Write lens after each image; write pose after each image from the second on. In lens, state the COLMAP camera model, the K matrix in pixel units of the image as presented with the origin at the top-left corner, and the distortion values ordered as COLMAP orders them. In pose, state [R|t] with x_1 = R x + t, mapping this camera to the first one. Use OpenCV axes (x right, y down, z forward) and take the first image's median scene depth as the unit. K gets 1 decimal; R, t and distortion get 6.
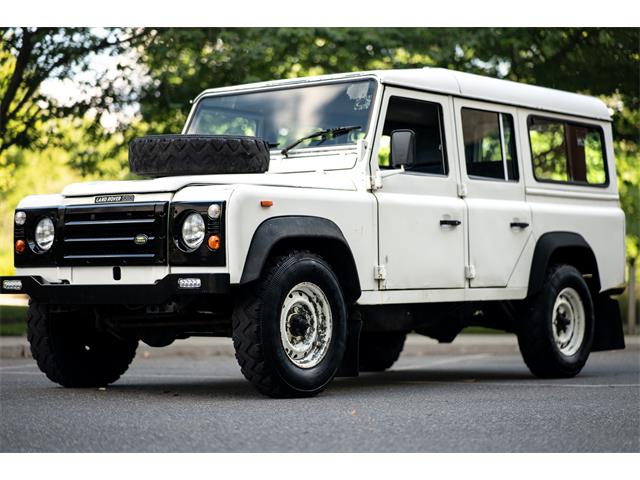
lens RADIAL K [[1538.6, 0, 331.8], [0, 1538.6, 240.2], [0, 0, 1]] dist [0.046546, -0.286421]
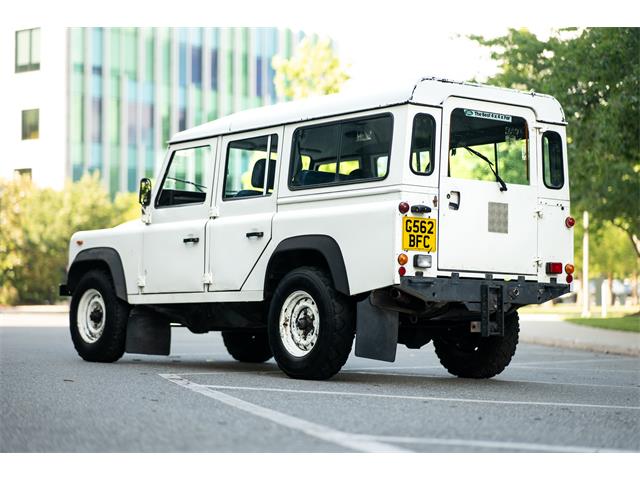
lens RADIAL K [[1550.2, 0, 320.7], [0, 1550.2, 238.1], [0, 0, 1]] dist [0.032323, -0.011121]
pose [[-0.258298, -0.056942, -0.964386, 1.370590], [0.014221, 0.997929, -0.062732, 0.073150], [0.965961, -0.029918, -0.256953, 1.533233]]
